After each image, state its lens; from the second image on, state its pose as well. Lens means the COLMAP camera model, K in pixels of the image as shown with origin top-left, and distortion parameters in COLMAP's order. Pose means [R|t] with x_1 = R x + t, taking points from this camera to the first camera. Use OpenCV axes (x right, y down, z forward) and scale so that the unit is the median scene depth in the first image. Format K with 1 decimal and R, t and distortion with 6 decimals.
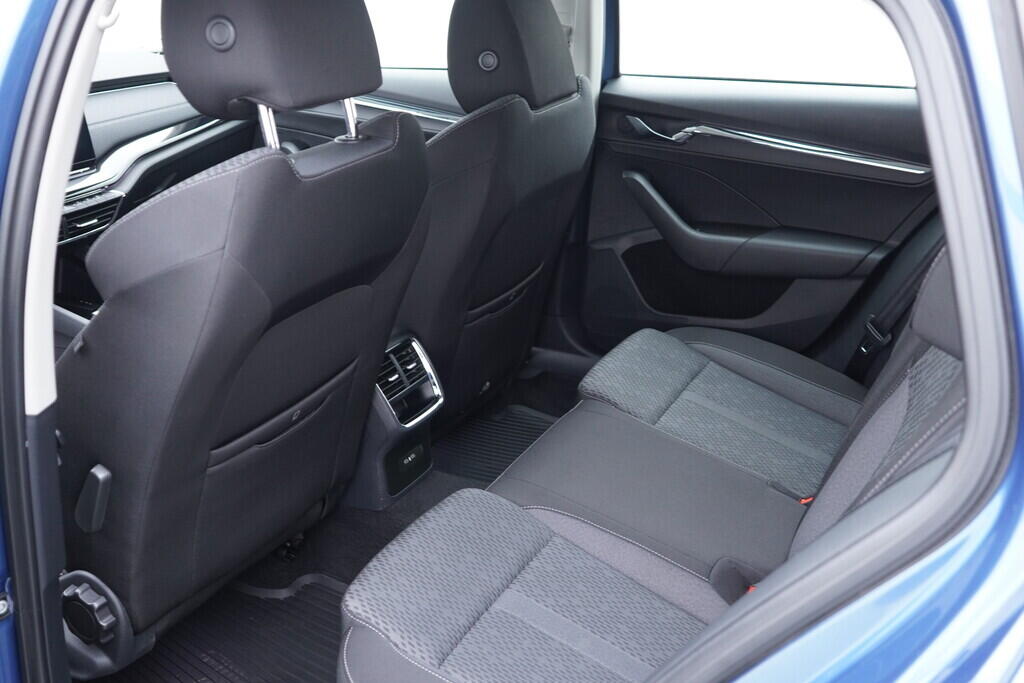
lens RADIAL K [[1059.6, 0, 508.7], [0, 1059.6, 339.9], [0, 0, 1]] dist [-0.005555, 0.013468]
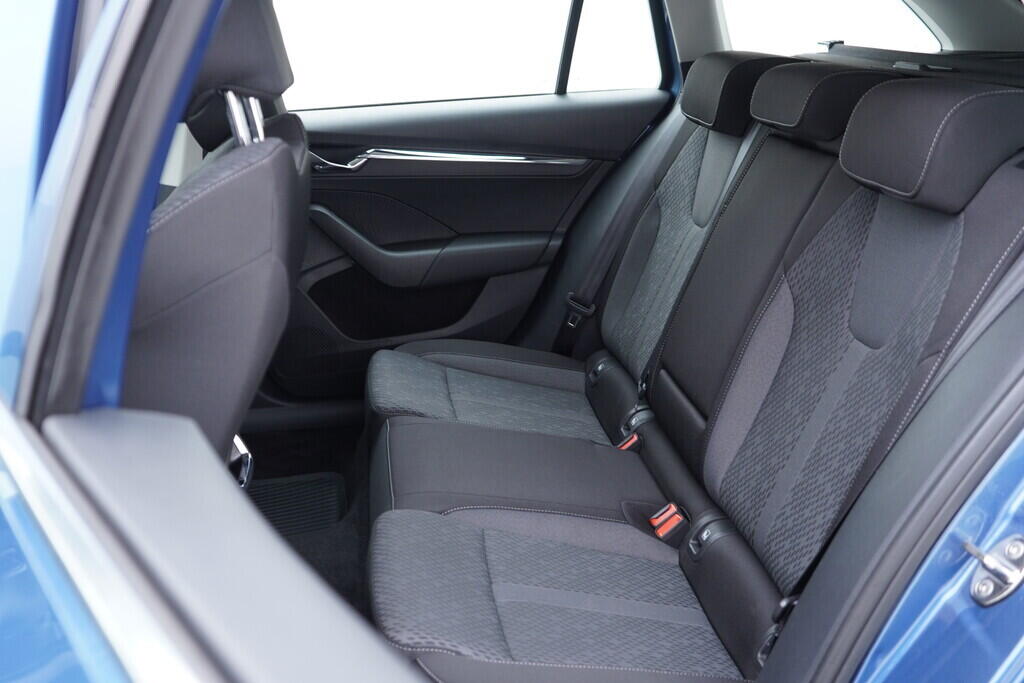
lens RADIAL K [[1059.6, 0, 508.7], [0, 1059.6, 339.9], [0, 0, 1]] dist [-0.005555, 0.013468]
pose [[0.808627, -0.194977, 0.555073, -0.342303], [0.243378, 0.969832, -0.013886, 0.024721], [-0.535621, 0.146321, 0.831685, 0.106443]]
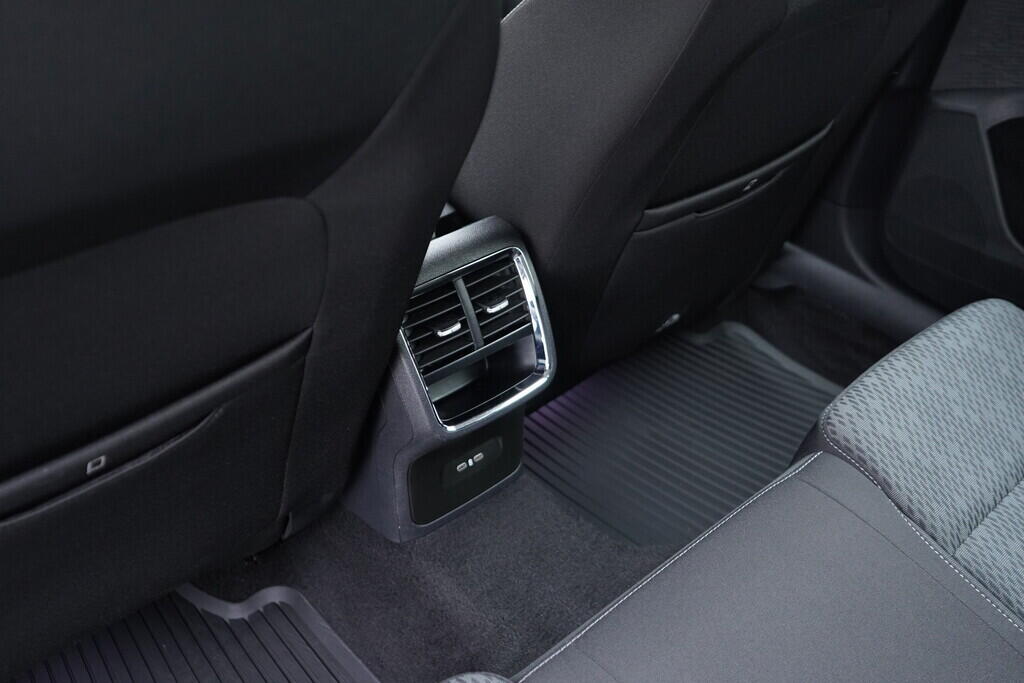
lens RADIAL K [[1059.6, 0, 508.7], [0, 1059.6, 339.9], [0, 0, 1]] dist [-0.005555, 0.013468]
pose [[0.941800, 0.251371, -0.223218, 0.028155], [-0.189593, 0.945482, 0.264800, -0.087534], [0.277611, -0.207068, 0.938112, 0.475230]]
